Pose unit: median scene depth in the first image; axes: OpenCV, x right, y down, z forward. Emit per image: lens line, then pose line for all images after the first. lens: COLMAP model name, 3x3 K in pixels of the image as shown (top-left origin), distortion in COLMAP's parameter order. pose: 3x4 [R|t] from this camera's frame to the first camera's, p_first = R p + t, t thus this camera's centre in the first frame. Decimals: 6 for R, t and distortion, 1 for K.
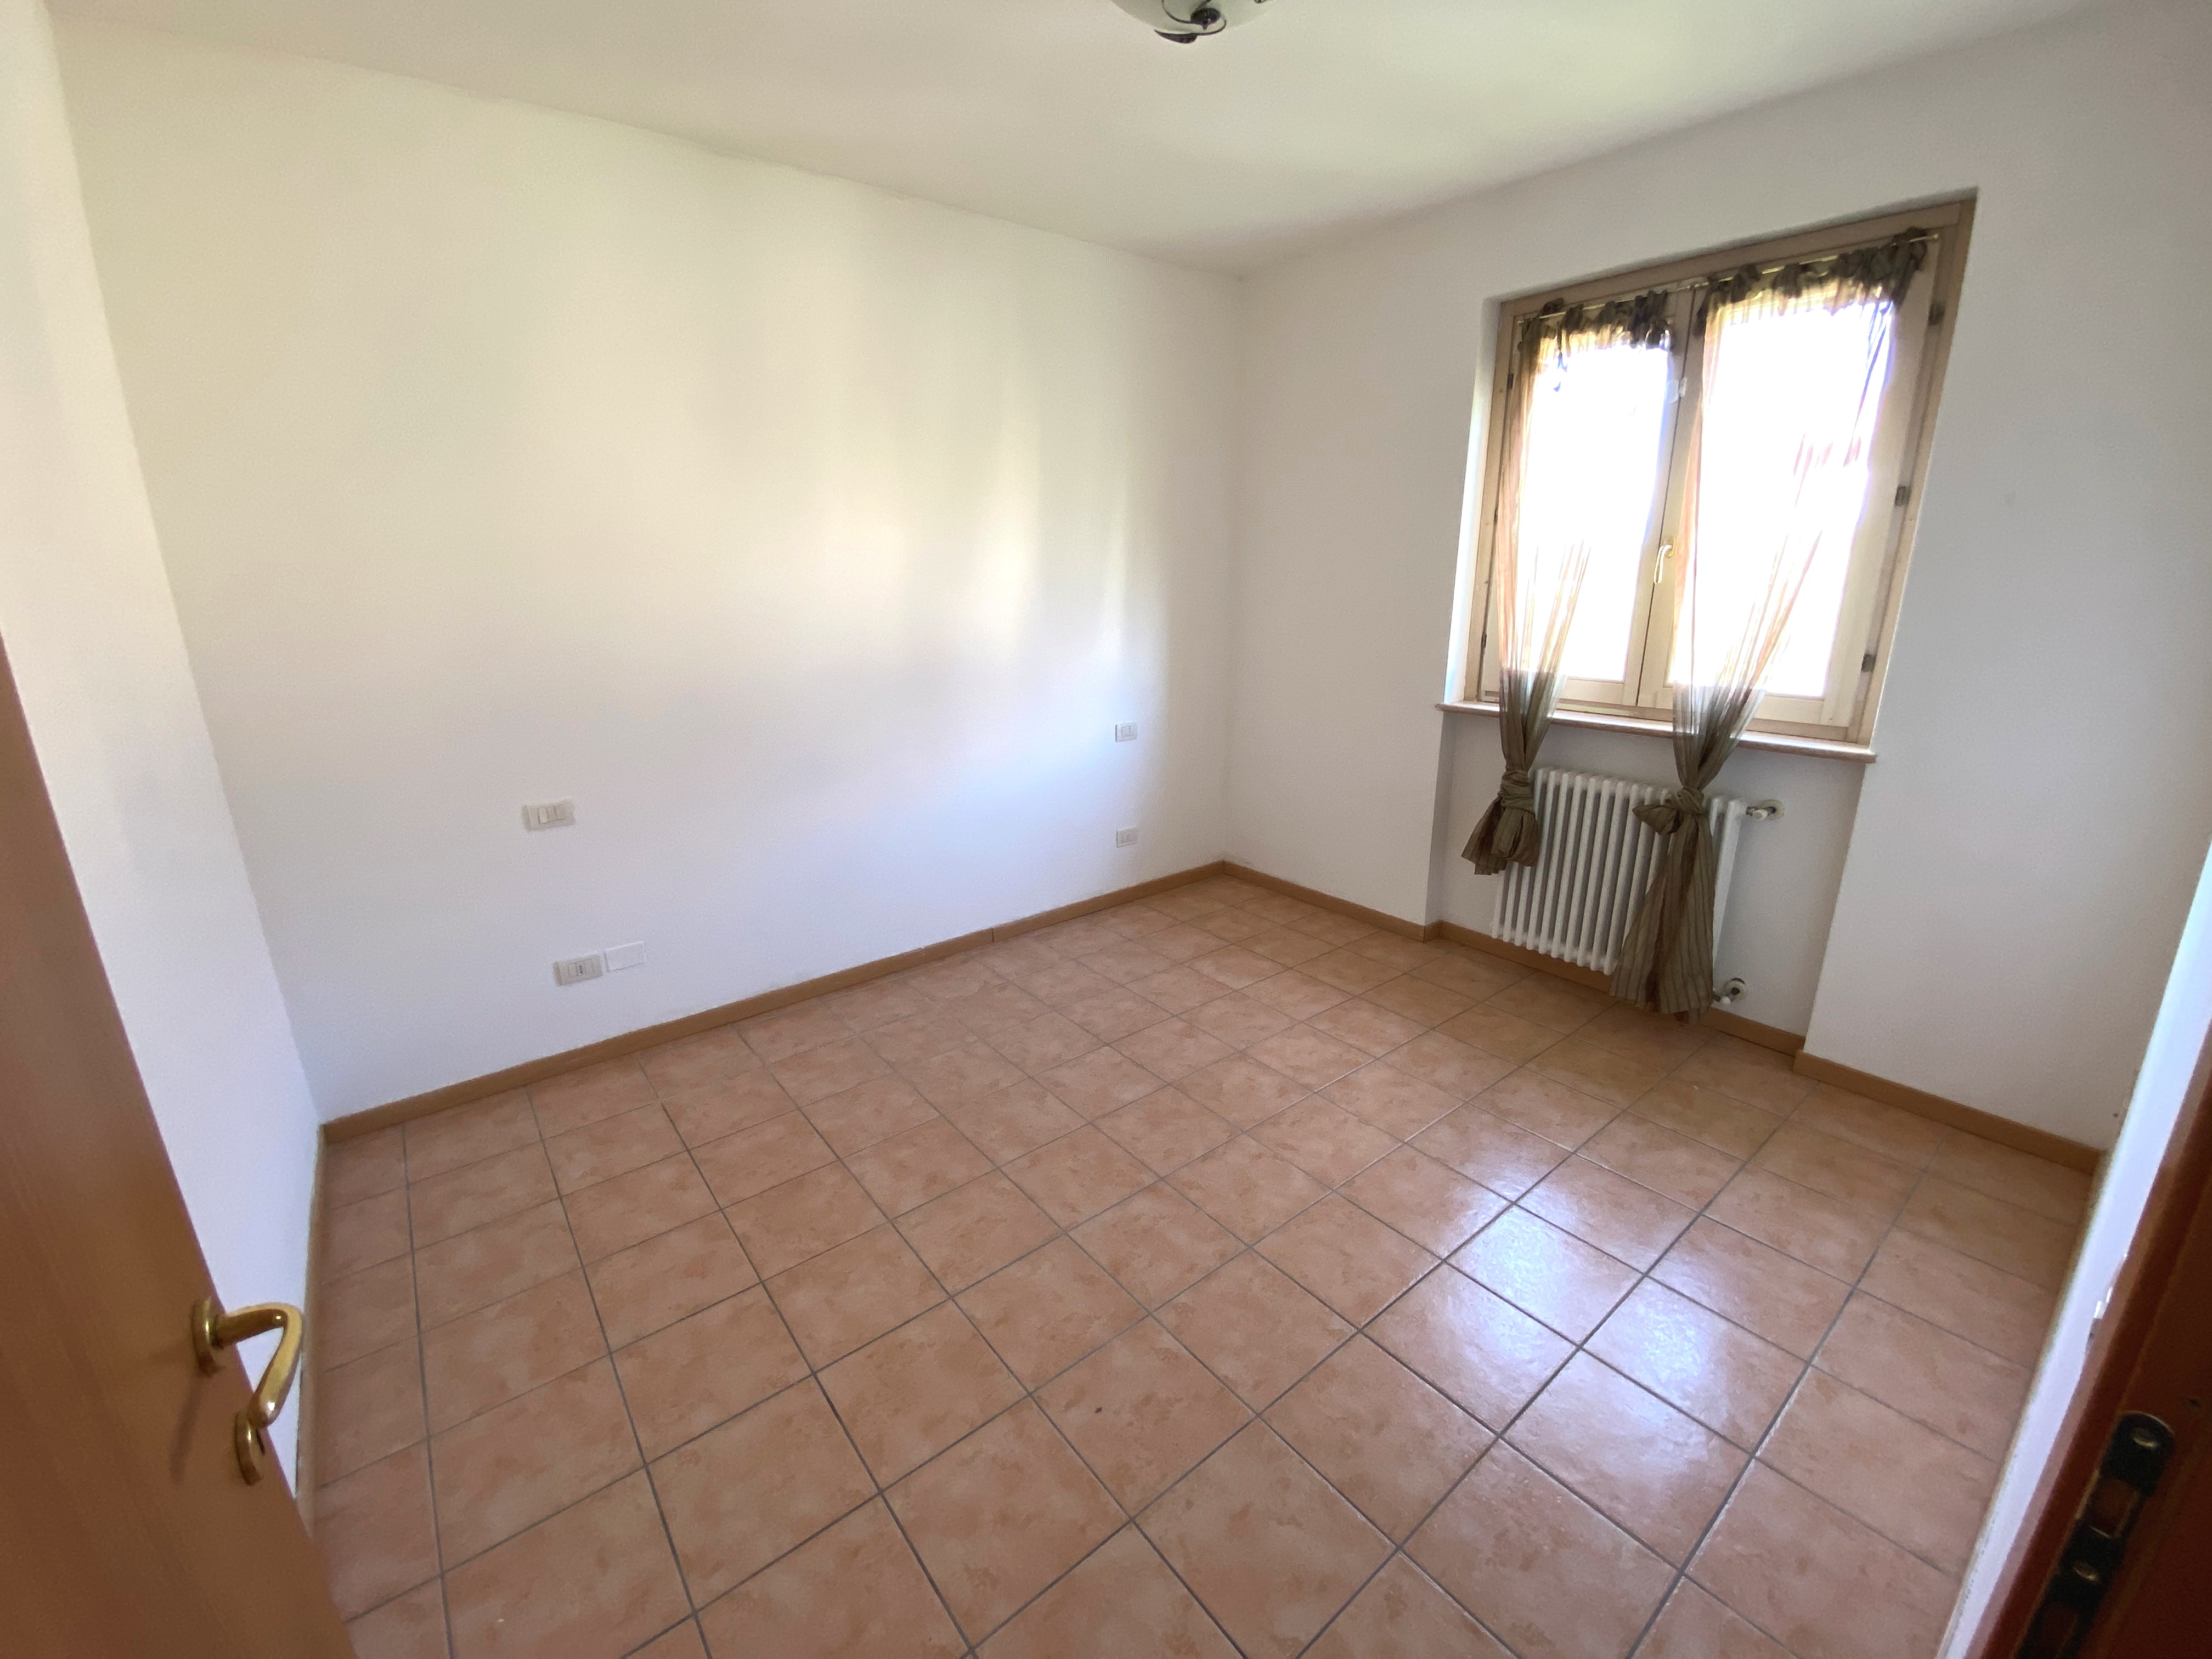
lens RADIAL K [[917.4, 0, 1101.7], [0, 917.4, 824.2], [0, 0, 1]] dist [-0.000830, -0.000137]
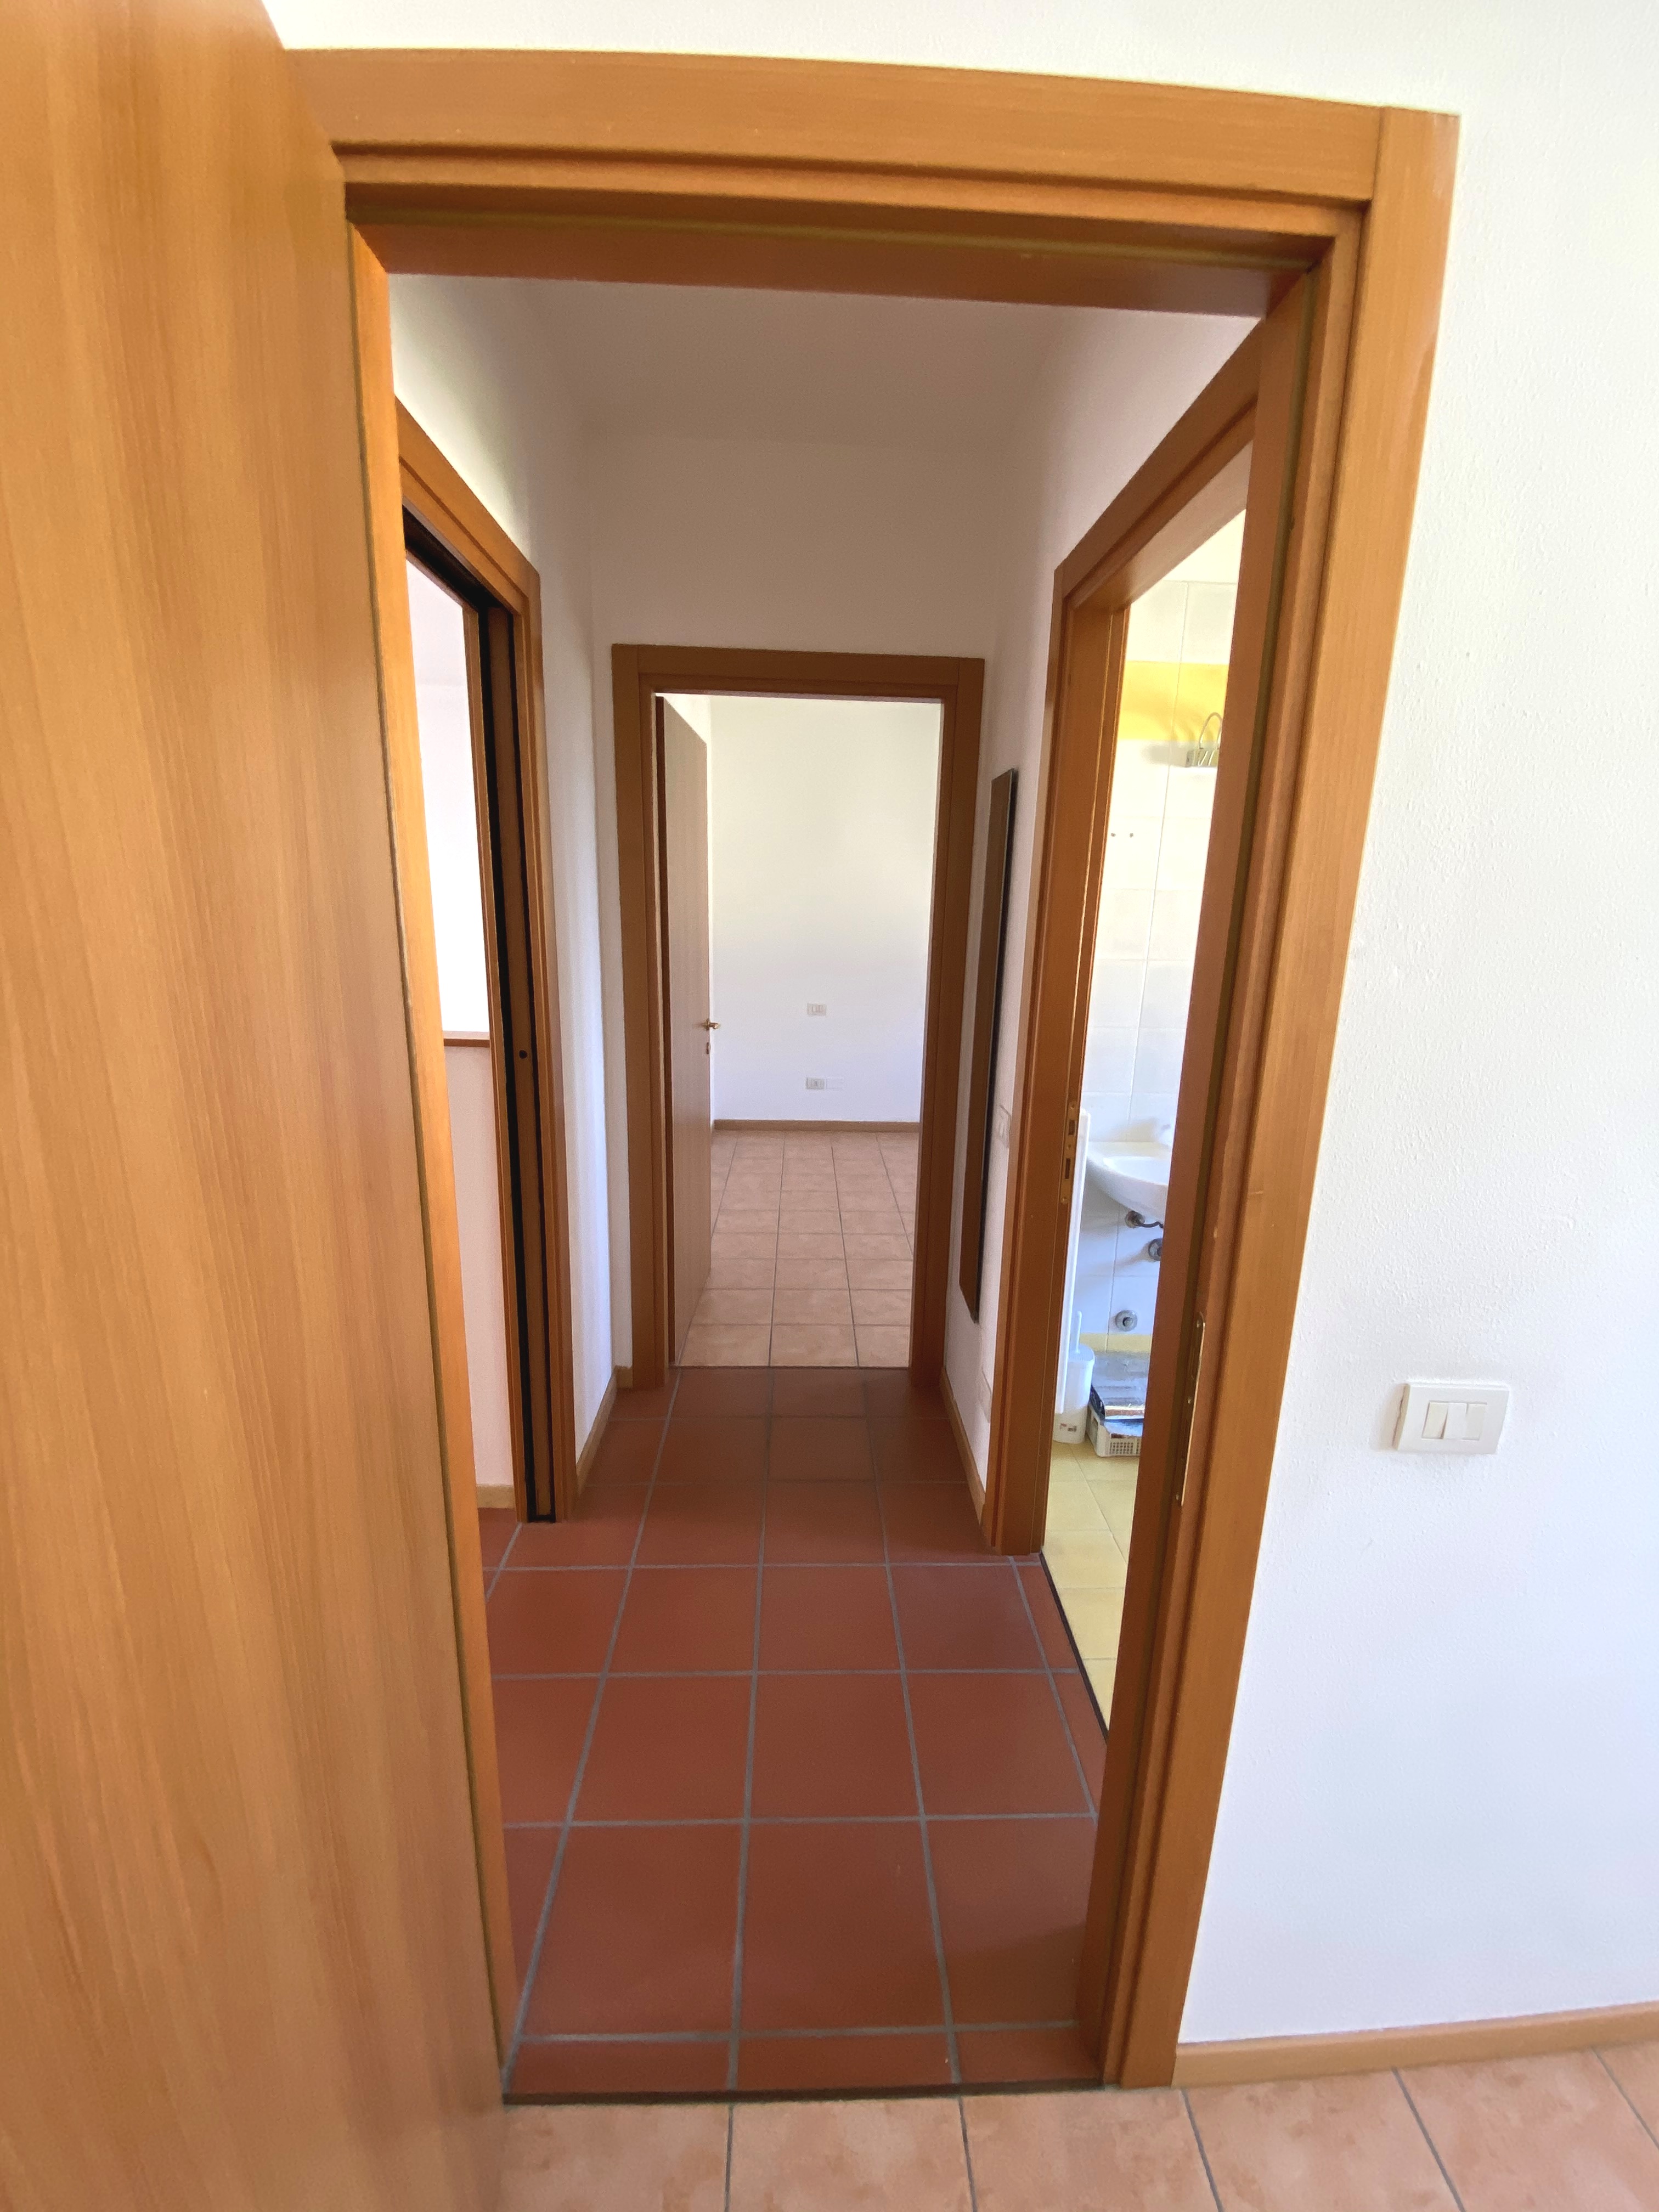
lens RADIAL K [[917.4, 0, 831.7], [0, 917.4, 1111.7], [0, 0, 1]] dist [-0.000830, -0.000137]
pose [[0.802898, 0.155091, -0.575588, 1.078854], [-0.184758, 0.982759, 0.007081, 0.305059], [0.566763, 0.100659, 0.817709, -1.115518]]
